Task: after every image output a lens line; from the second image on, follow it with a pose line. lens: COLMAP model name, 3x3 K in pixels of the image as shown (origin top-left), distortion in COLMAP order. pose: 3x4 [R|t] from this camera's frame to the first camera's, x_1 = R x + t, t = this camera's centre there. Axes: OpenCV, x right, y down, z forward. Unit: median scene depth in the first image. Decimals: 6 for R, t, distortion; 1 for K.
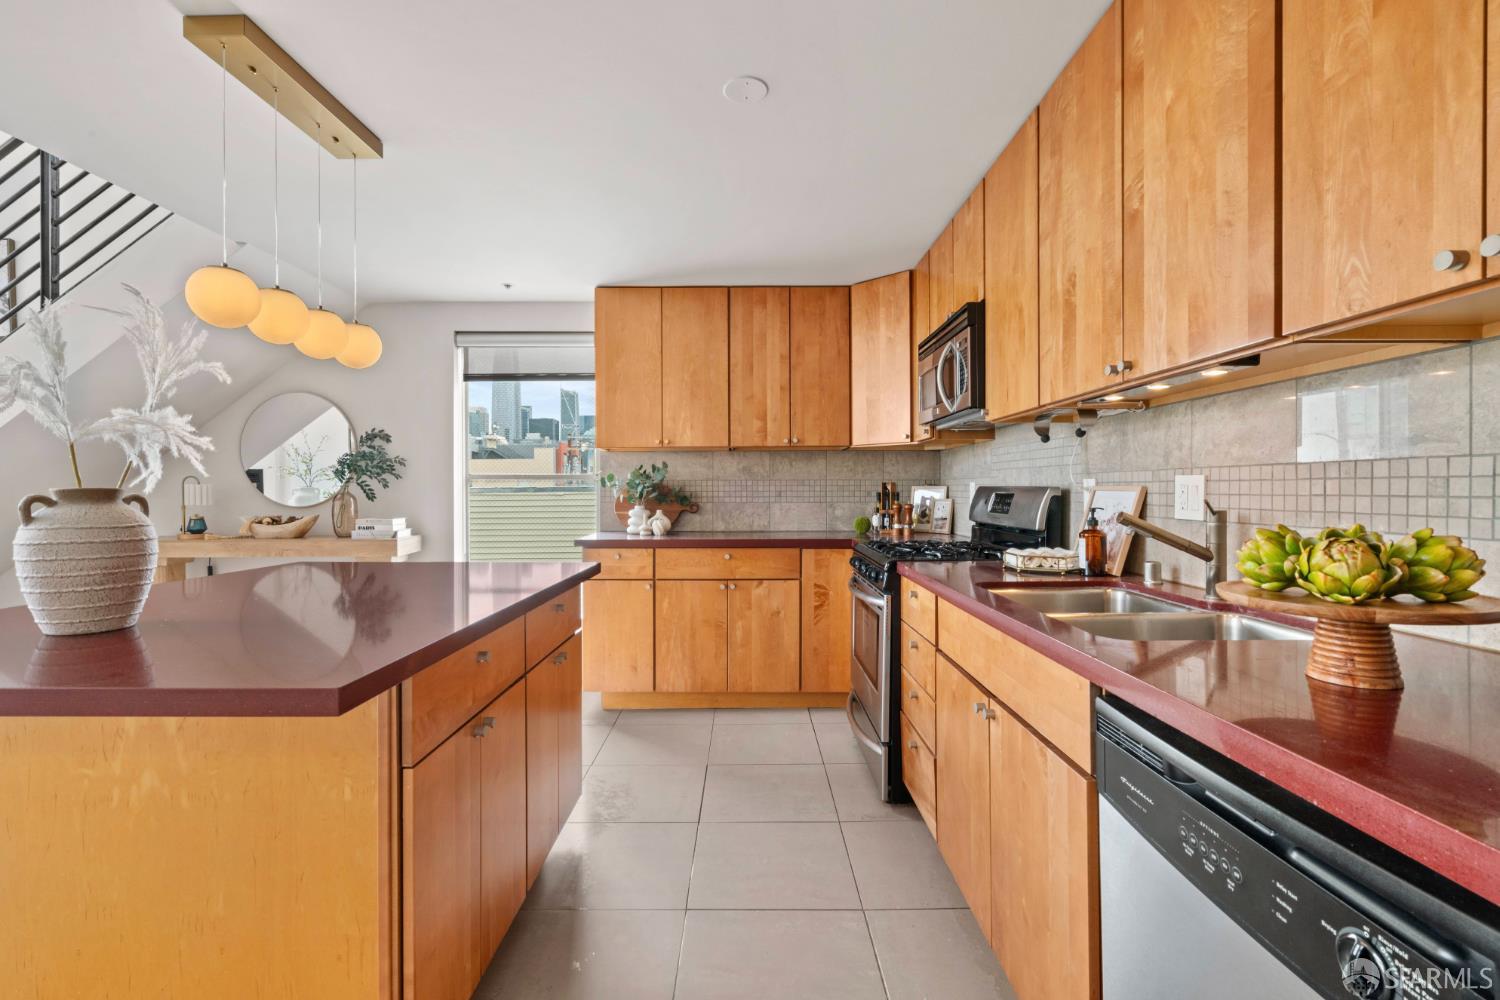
lens RADIAL K [[677.7, 0, 751.8], [0, 677.7, 492.7], [0, 0, 1]] dist [-0.010008, 0.004488]
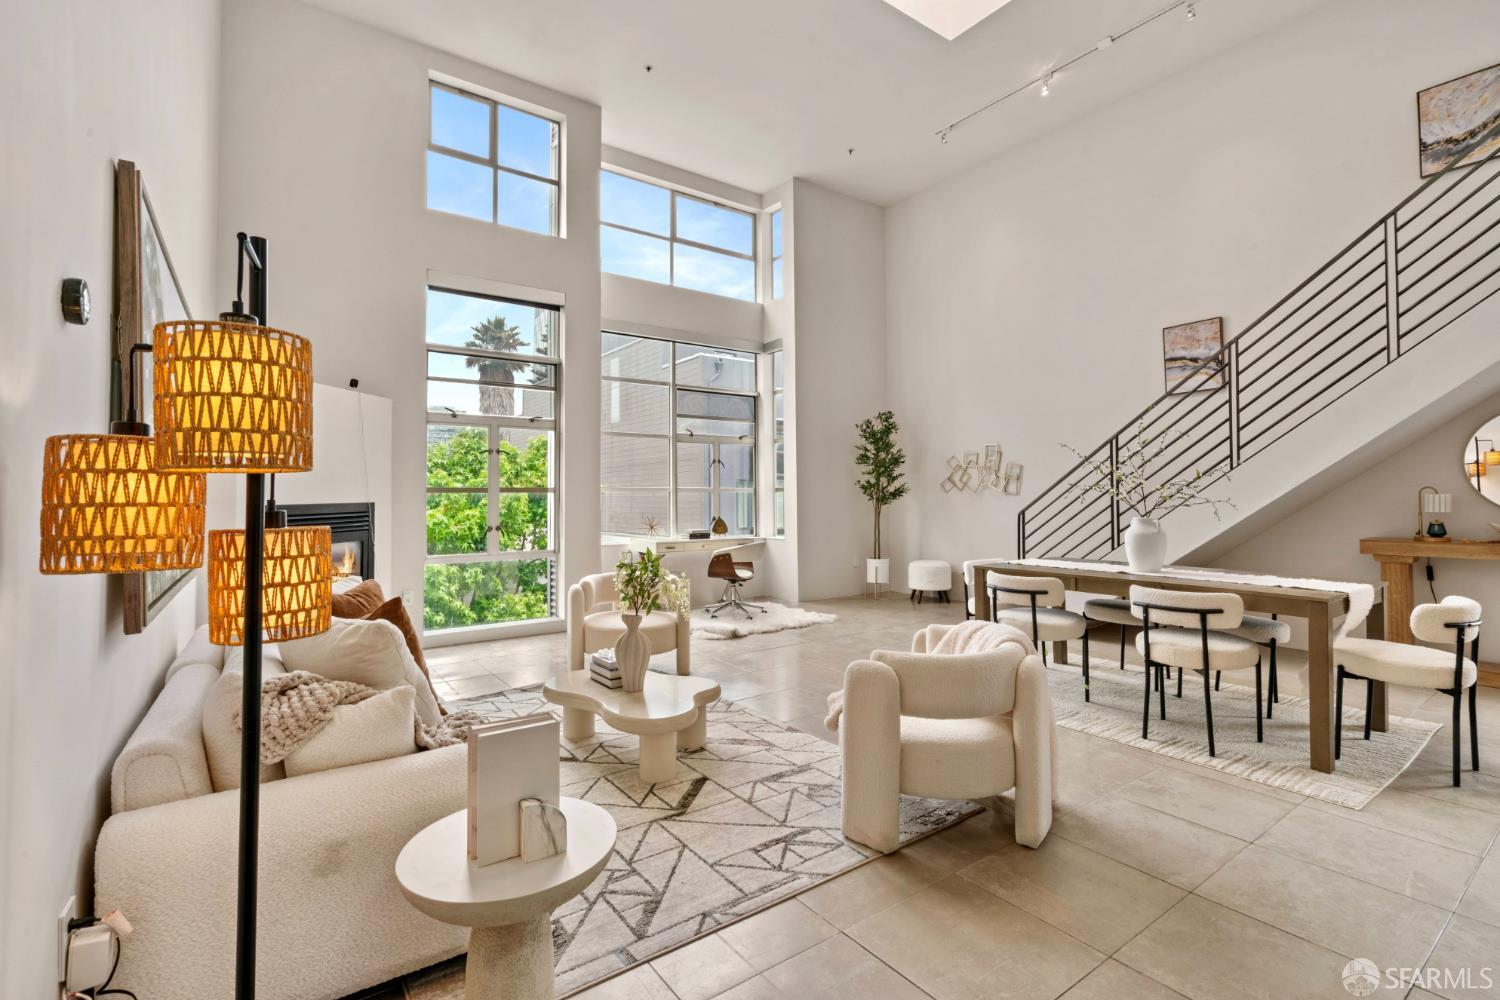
lens RADIAL K [[677.7, 0, 752.0], [0, 677.7, 482.3], [0, 0, 1]] dist [-0.010008, 0.004488]
pose [[0.579132, -0.019486, -0.815001, -0.561031], [0.001116, 0.999732, -0.023109, -0.007387], [0.815233, 0.012474, 0.578999, -0.617244]]
